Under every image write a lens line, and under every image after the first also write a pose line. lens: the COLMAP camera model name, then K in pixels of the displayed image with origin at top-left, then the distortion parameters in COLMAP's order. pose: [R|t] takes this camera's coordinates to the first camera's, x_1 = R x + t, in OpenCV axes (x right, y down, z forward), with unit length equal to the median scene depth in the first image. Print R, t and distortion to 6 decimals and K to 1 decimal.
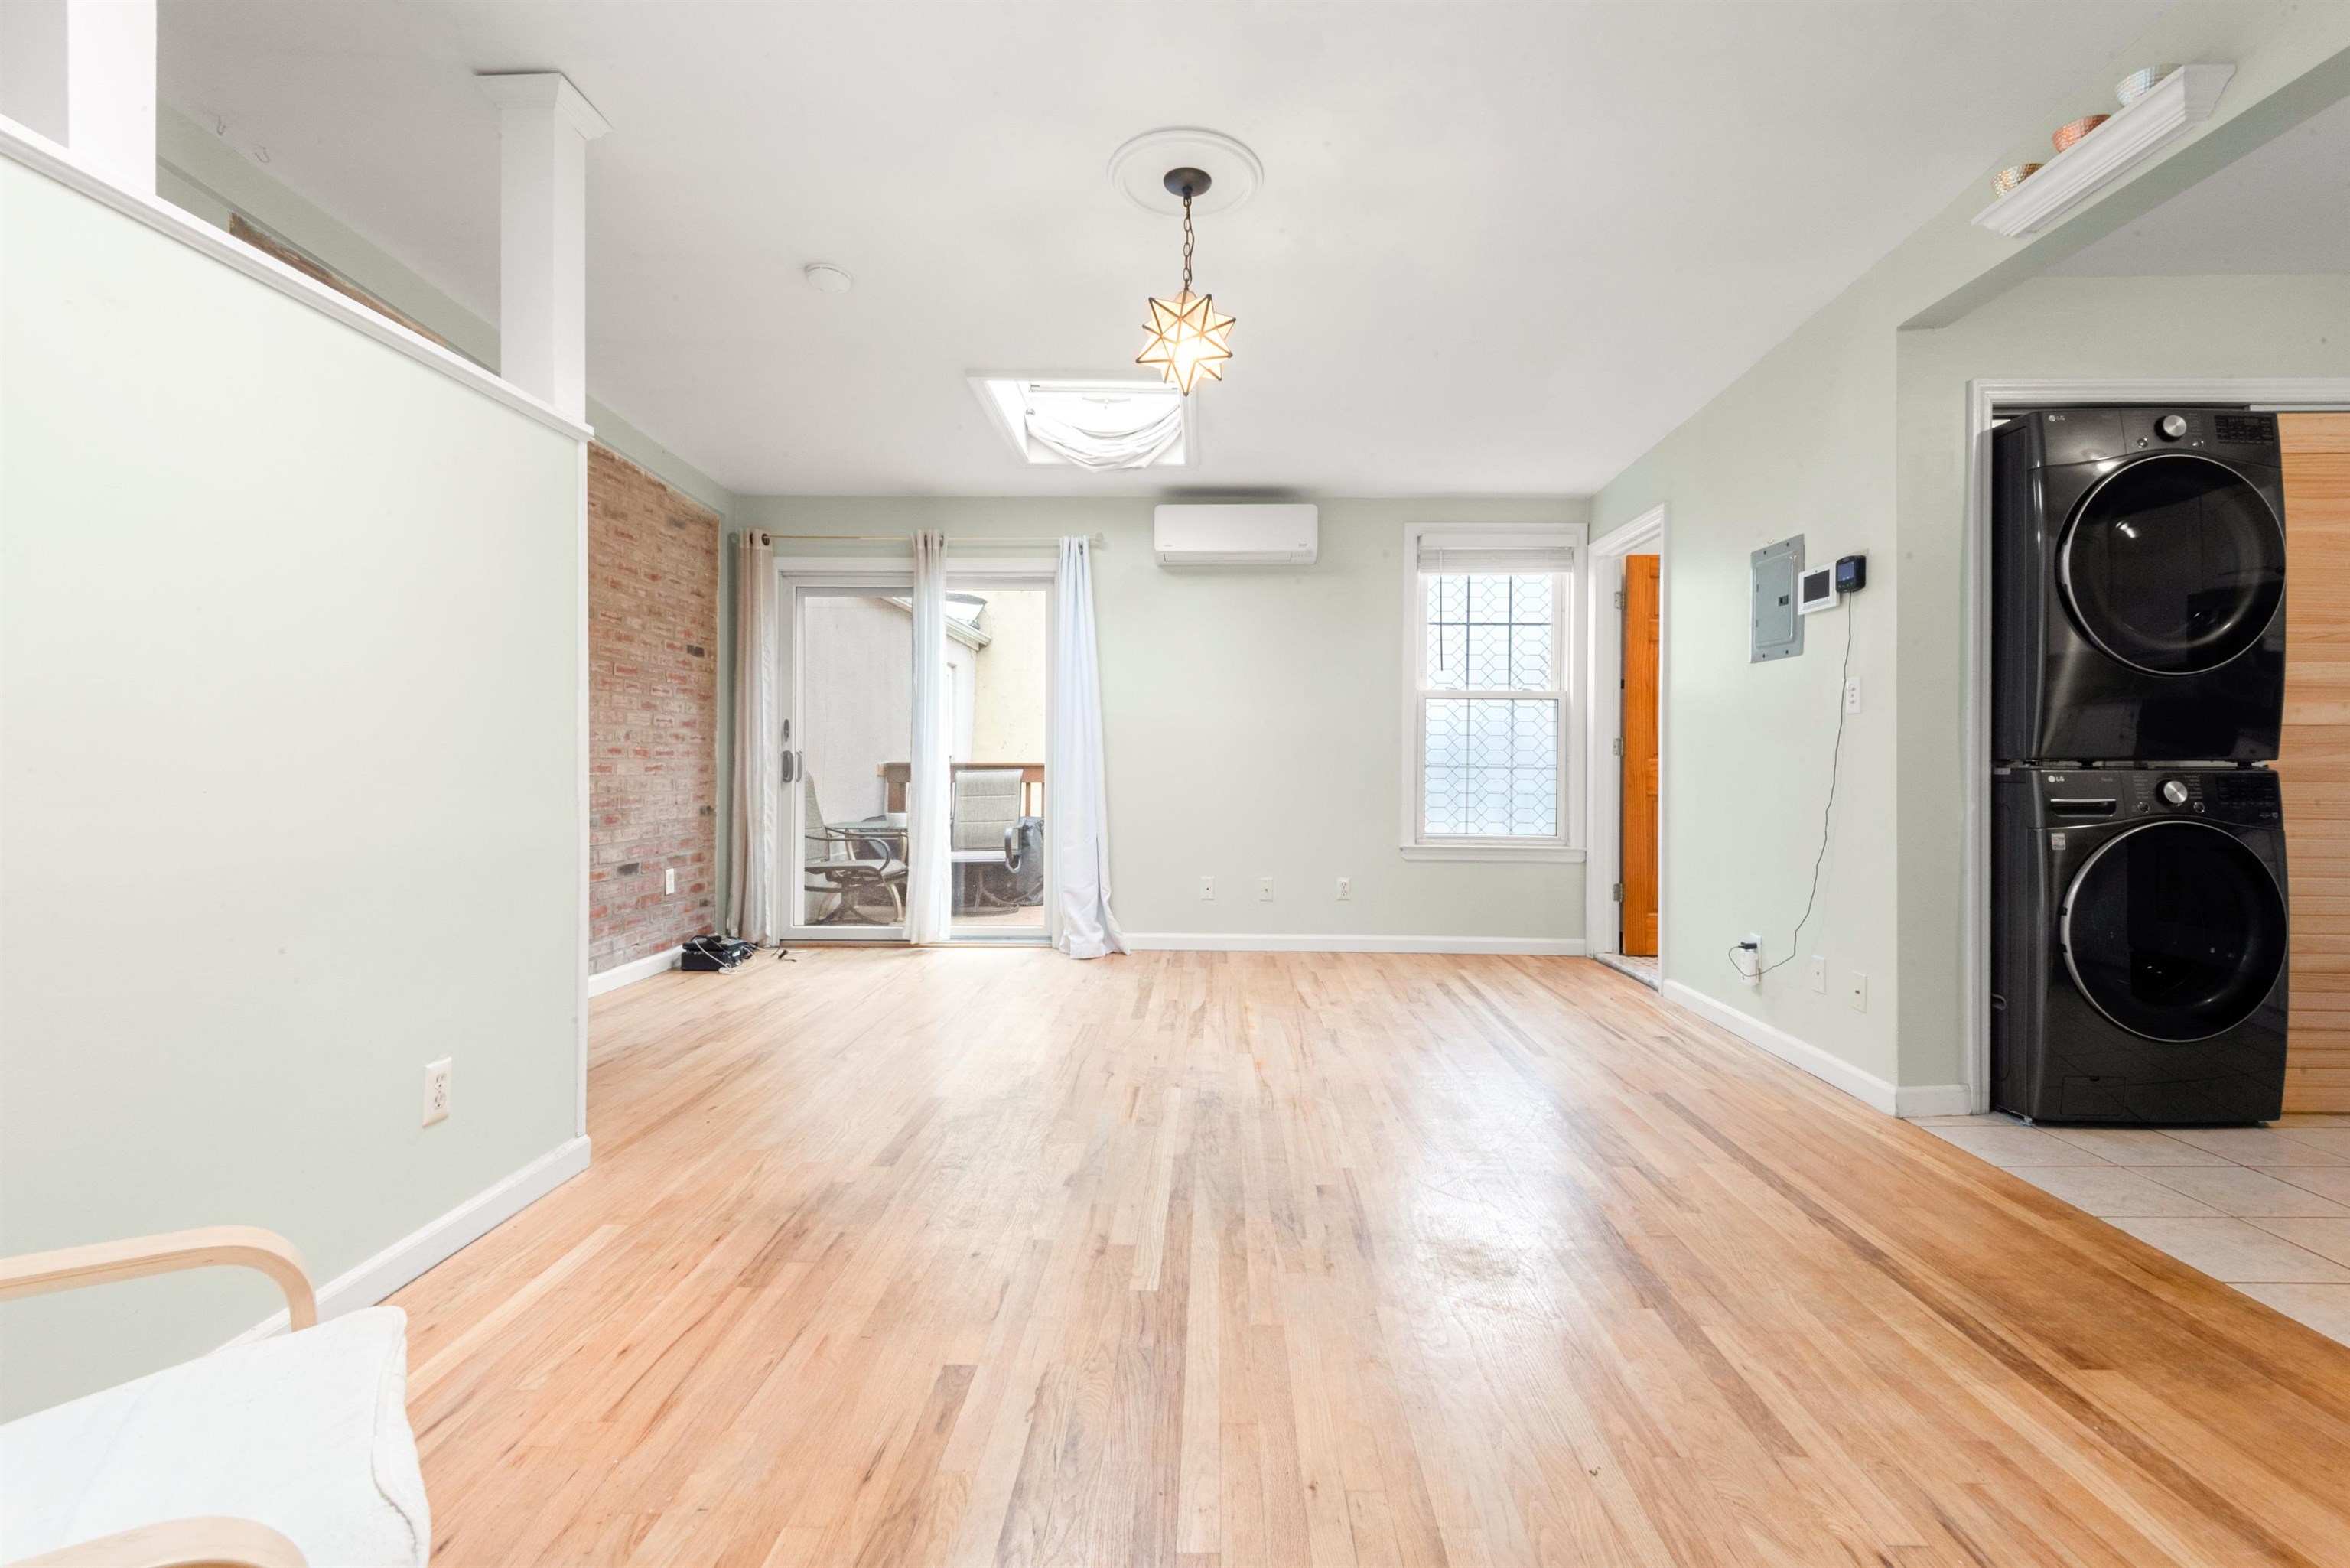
lens RADIAL K [[1073.0, 0, 1200.0], [0, 1073.0, 758.4], [0, 0, 1]] dist [0.037765, -0.028077]
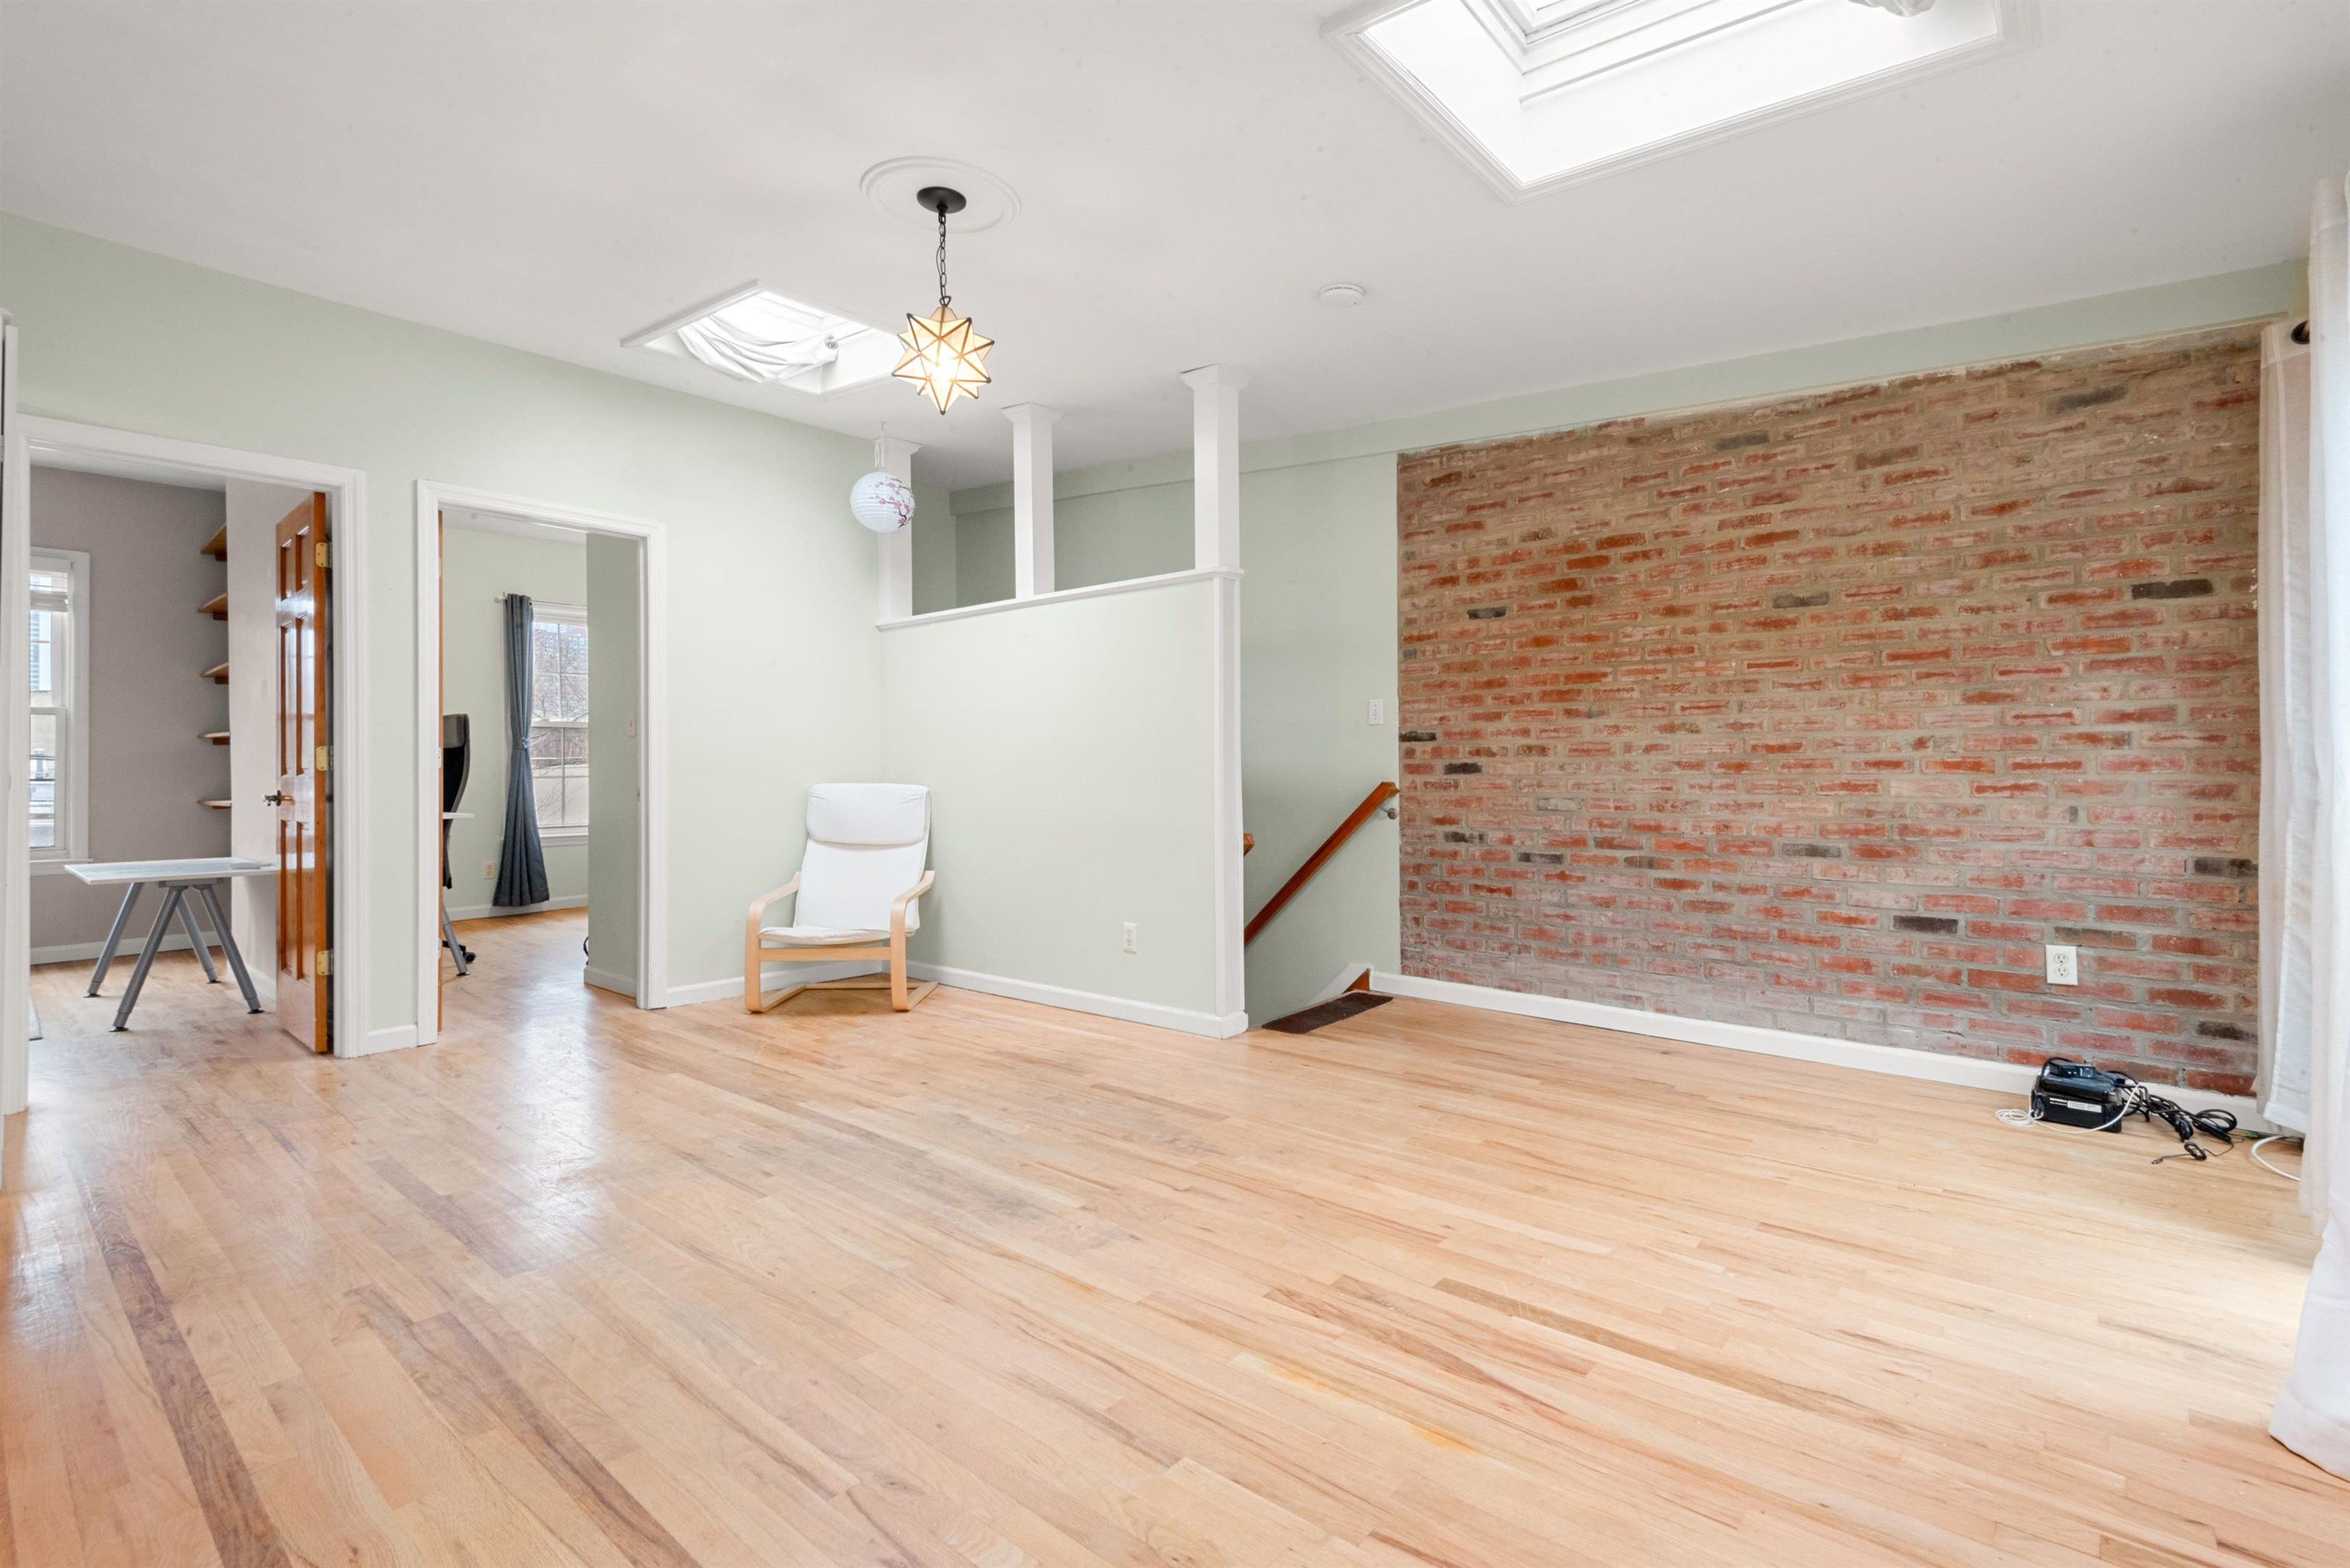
lens RADIAL K [[1069.0, 0, 1174.2], [0, 1069.0, 756.3], [0, 0, 1]] dist [0.032742, -0.016855]
pose [[-0.641444, -0.011794, -0.767079, 0.375636], [0.003653, 0.999824, -0.018426, -0.000049], [0.767161, -0.014621, -0.641288, 1.104258]]
